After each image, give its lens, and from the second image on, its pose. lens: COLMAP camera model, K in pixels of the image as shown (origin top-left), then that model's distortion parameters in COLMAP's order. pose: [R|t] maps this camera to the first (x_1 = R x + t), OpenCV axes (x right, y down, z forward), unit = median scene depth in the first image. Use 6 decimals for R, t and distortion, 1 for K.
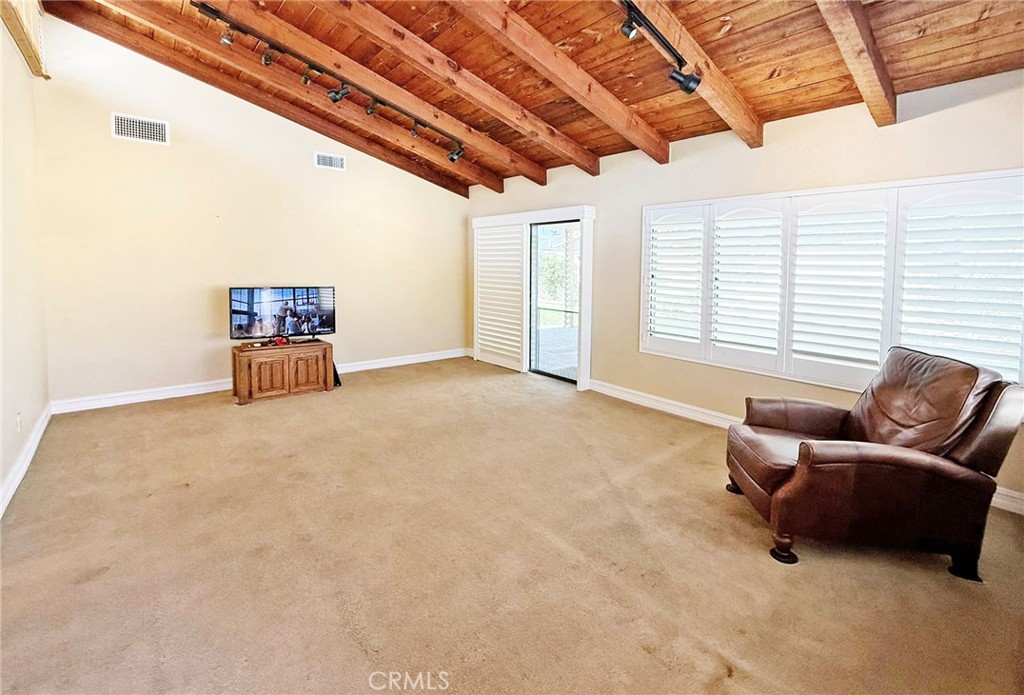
lens RADIAL K [[456.7, 0, 512.2], [0, 456.7, 280.4], [0, 0, 1]] dist [-0.000356, -0.000277]
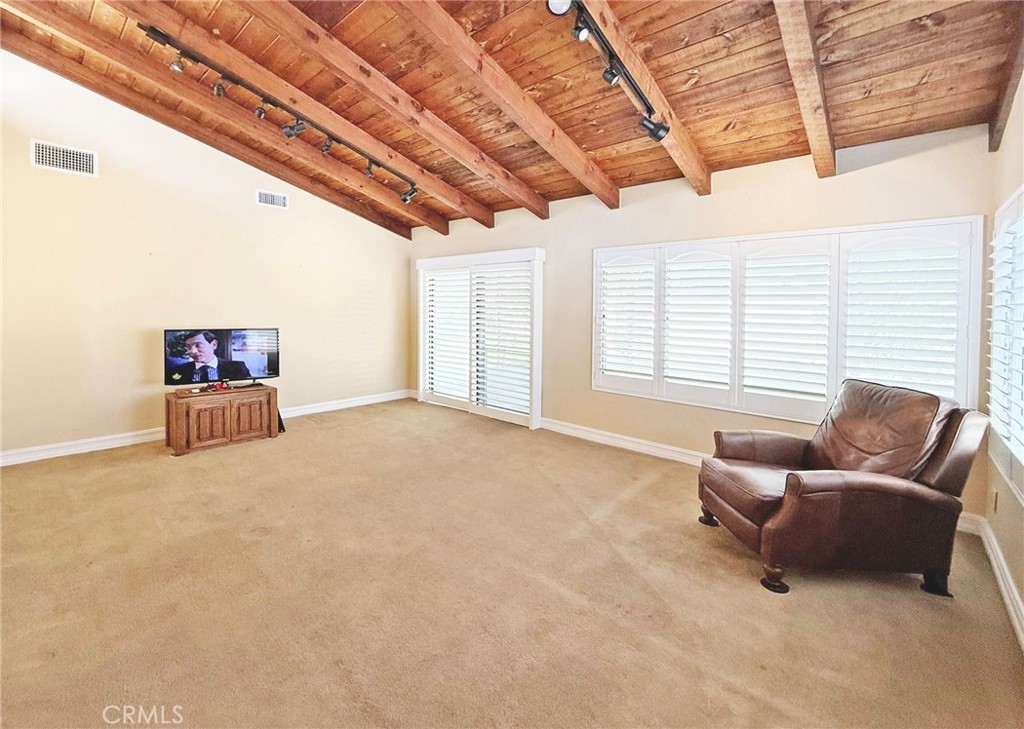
lens RADIAL K [[445.4, 0, 491.6], [0, 445.4, 307.1], [0, 0, 1]] dist [-0.000301, 0.000035]
pose [[0.993934, -0.000604, 0.109974, -0.079988], [0.004273, 0.999442, -0.033132, 0.003989], [-0.109893, 0.033401, 0.993382, 0.028636]]
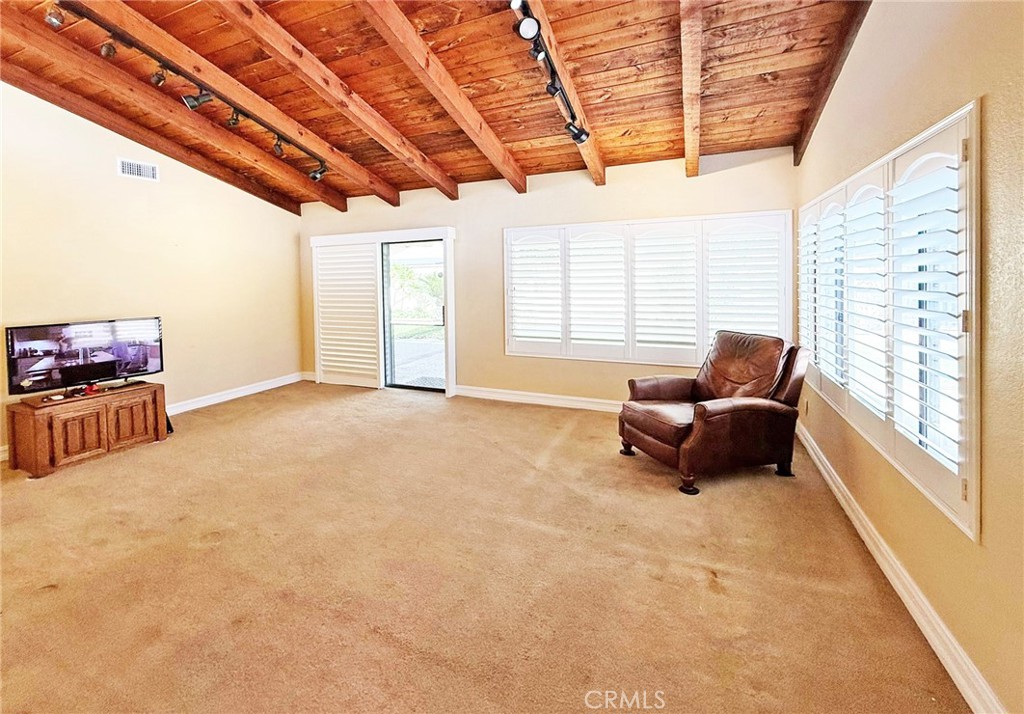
lens RADIAL K [[431.7, 0, 498.3], [0, 431.7, 279.4], [0, 0, 1]] dist [0.000553, -0.000083]
pose [[0.917407, -0.035063, 0.396403, -0.230718], [0.048139, 0.998574, -0.023082, -0.013133], [-0.395029, 0.040258, 0.917786, 0.009166]]
